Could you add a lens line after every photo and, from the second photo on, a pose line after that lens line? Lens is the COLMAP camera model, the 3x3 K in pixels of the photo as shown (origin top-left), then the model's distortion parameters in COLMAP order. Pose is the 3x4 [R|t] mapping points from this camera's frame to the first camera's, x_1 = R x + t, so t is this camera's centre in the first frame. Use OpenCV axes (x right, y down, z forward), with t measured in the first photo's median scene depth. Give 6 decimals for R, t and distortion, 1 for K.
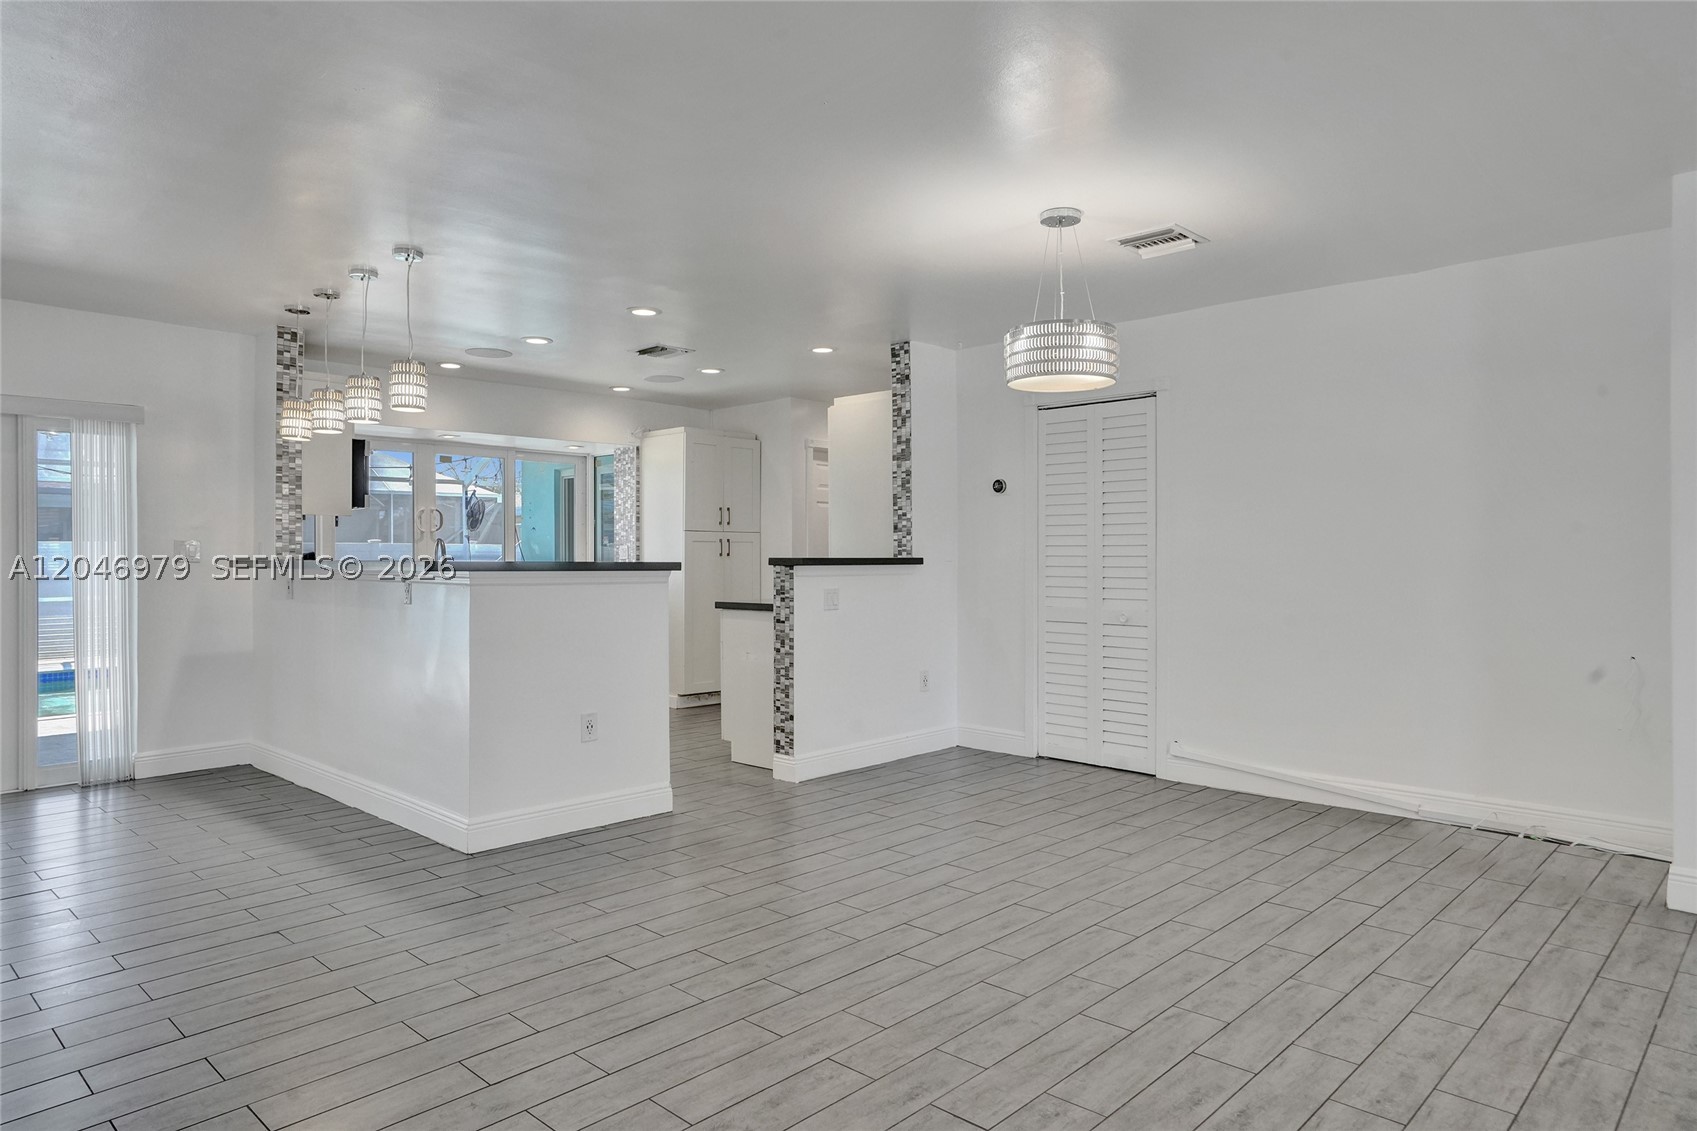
lens RADIAL K [[1031.4, 0, 849.6], [0, 1031.4, 550.5], [0, 0, 1]] dist [-0.031687, 0.038065]
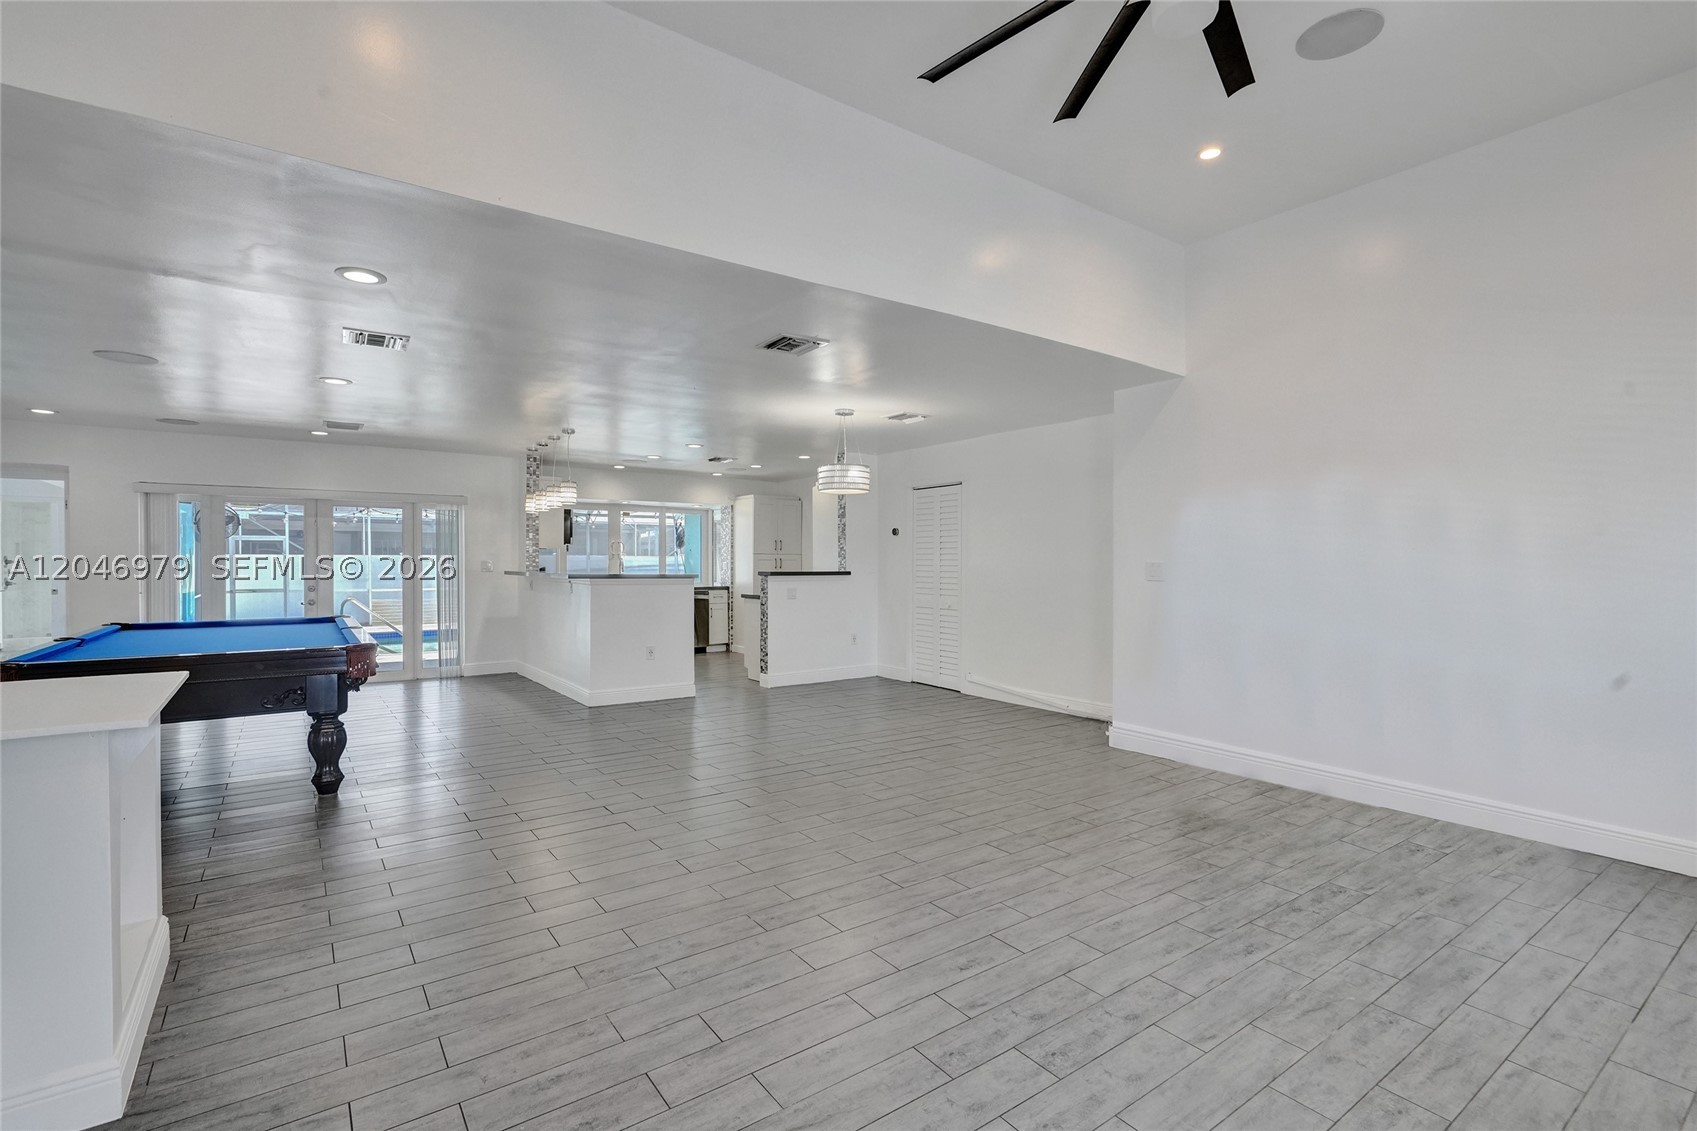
lens RADIAL K [[775.0, 0, 843.6], [0, 775.0, 564.0], [0, 0, 1]] dist [-0.001840, 0.000026]
pose [[0.981798, 0.004628, -0.189871, 0.353309], [-0.003180, 0.999963, 0.007933, -0.018870], [0.189901, -0.007185, 0.981777, -0.389611]]
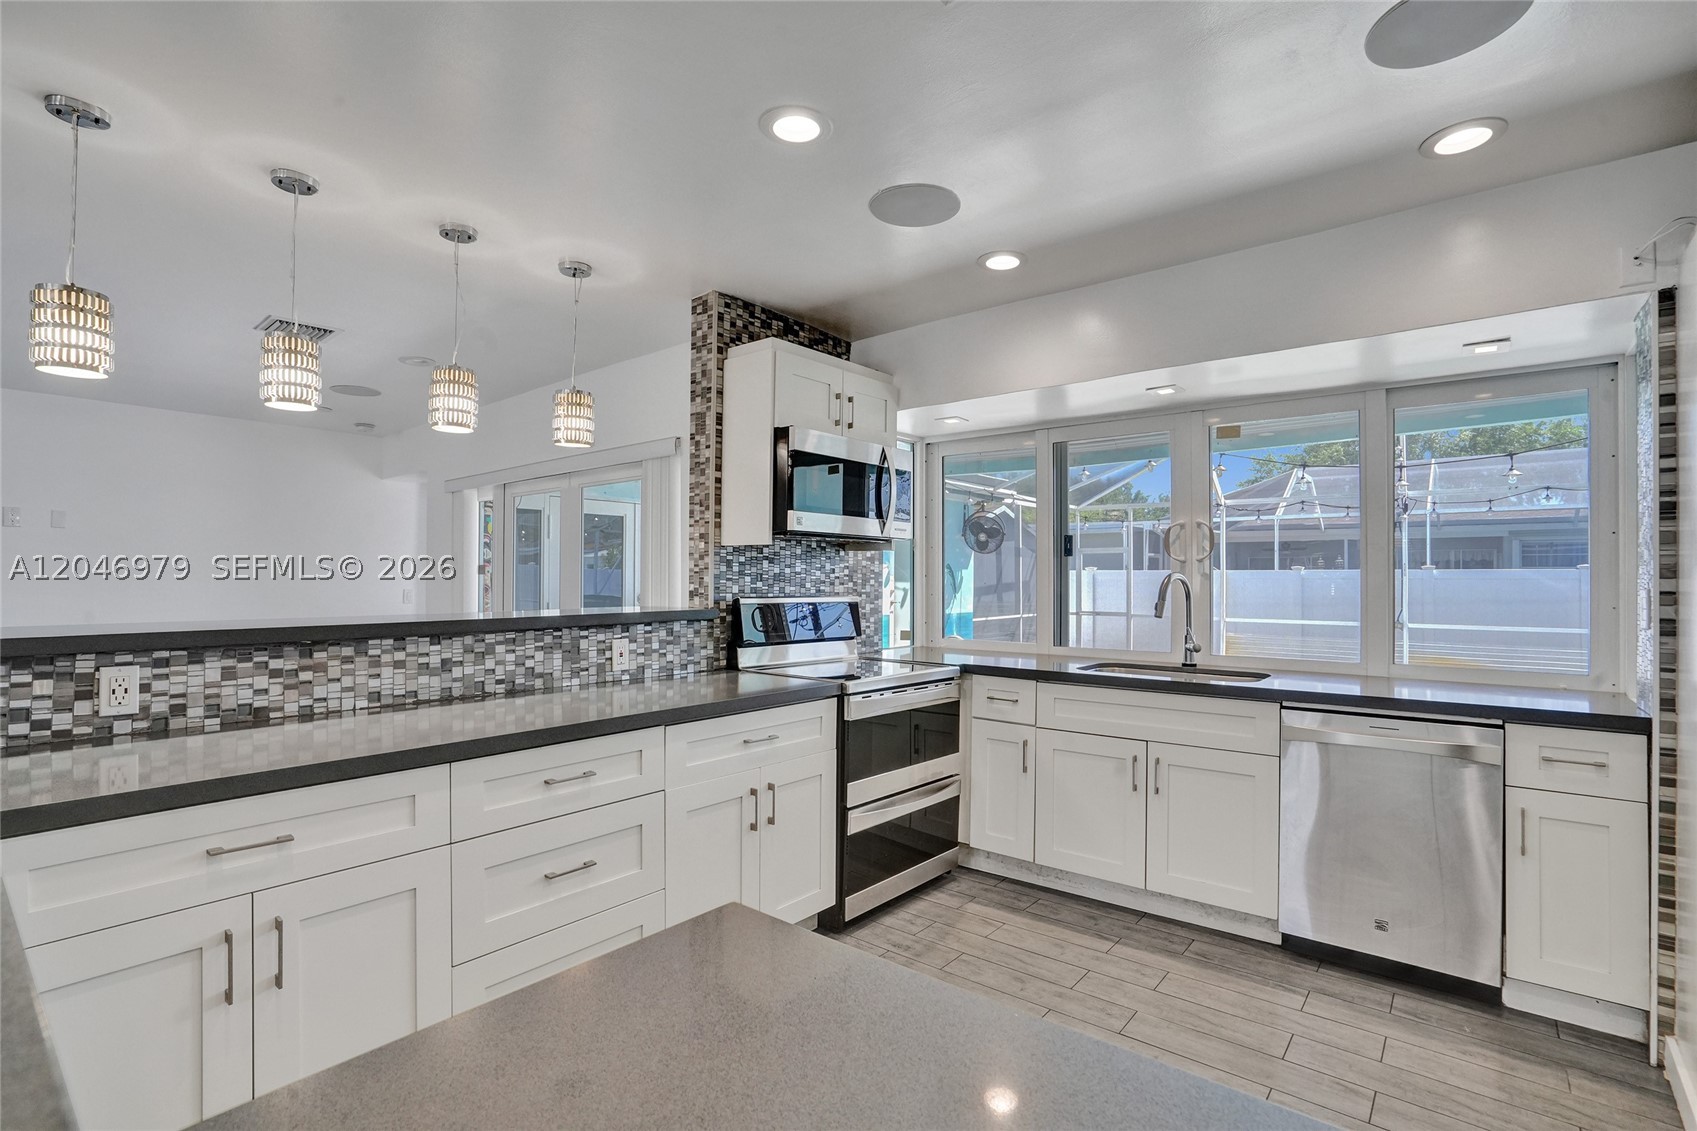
lens RADIAL K [[792.5, 0, 839.0], [0, 792.5, 564.4], [0, 0, 1]] dist [-0.060852, 0.022724]
pose [[0.067766, -0.011459, -0.997635, 0.030414], [0.001979, 0.999934, -0.011351, -0.016119], [0.997699, -0.001205, 0.067784, 1.101538]]
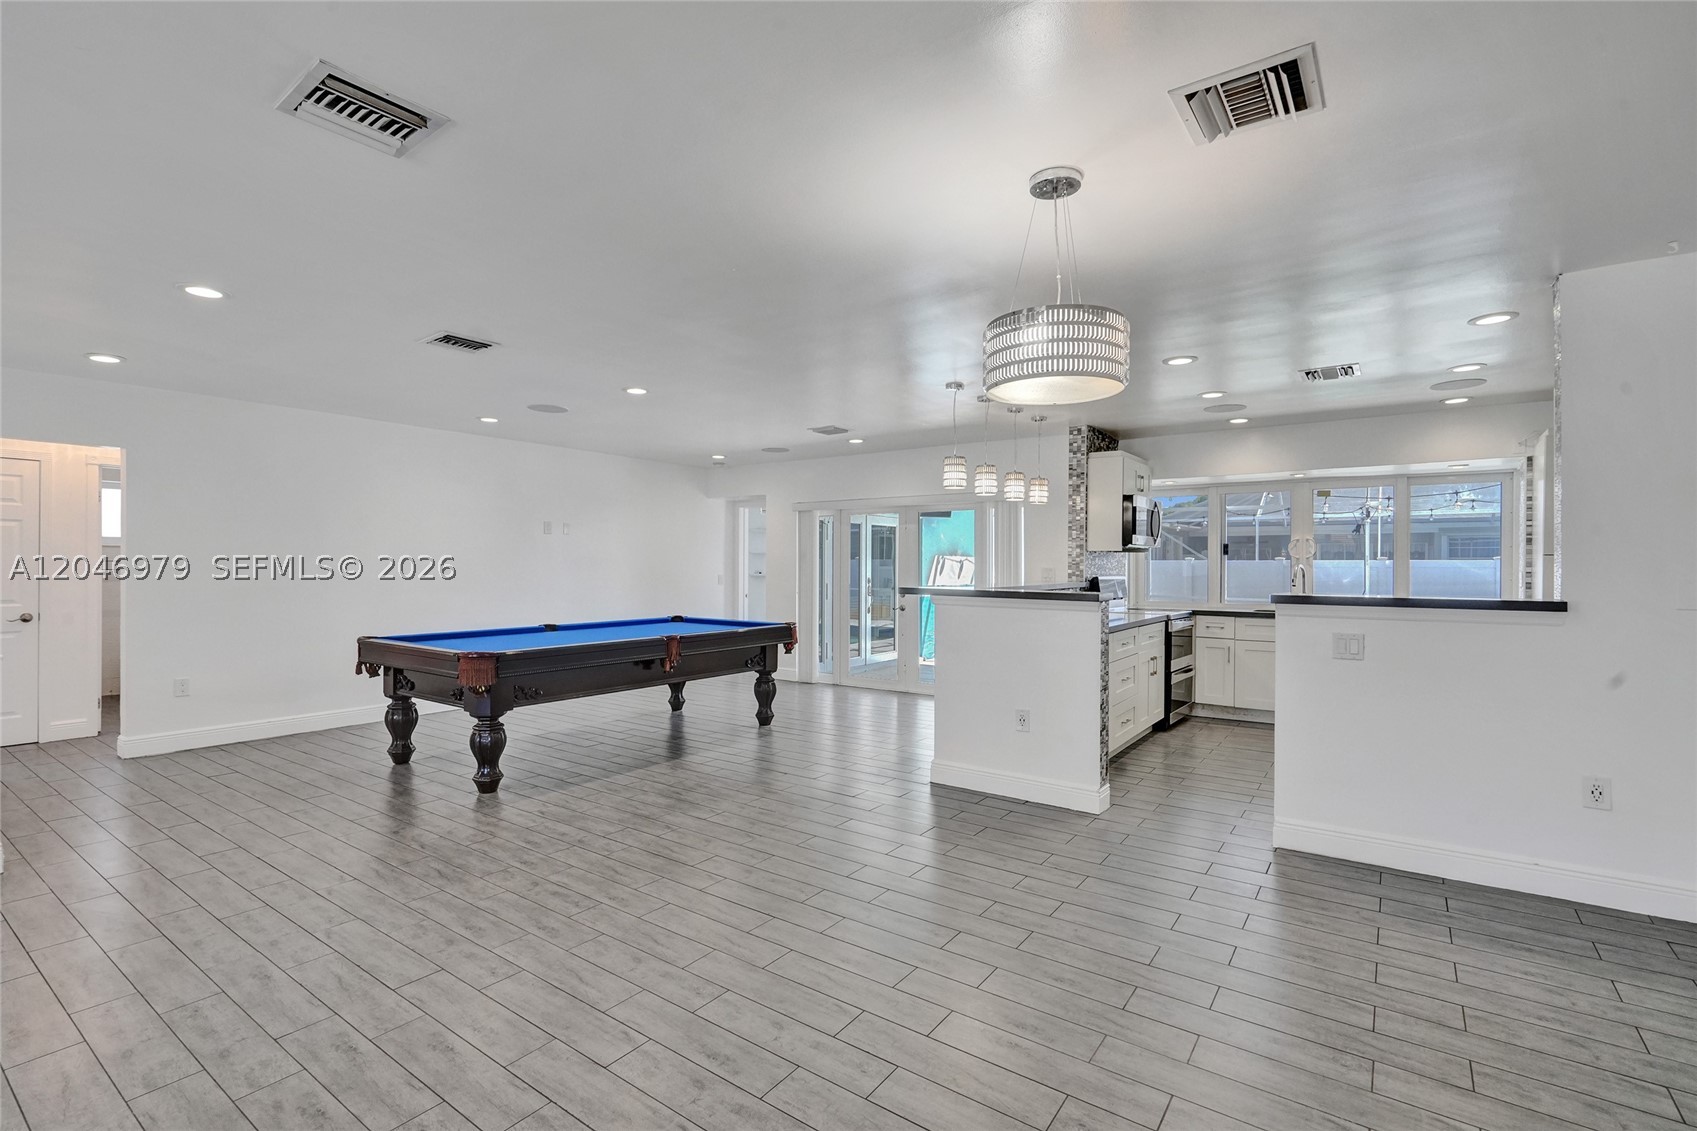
lens RADIAL K [[775.0, 0, 843.6], [0, 775.0, 564.0], [0, 0, 1]] dist [-0.001840, 0.000026]
pose [[0.138611, 0.002152, -0.990345, 0.545305], [0.002536, 0.999994, 0.002528, -0.021079], [0.990344, -0.002862, 0.138604, 0.526274]]
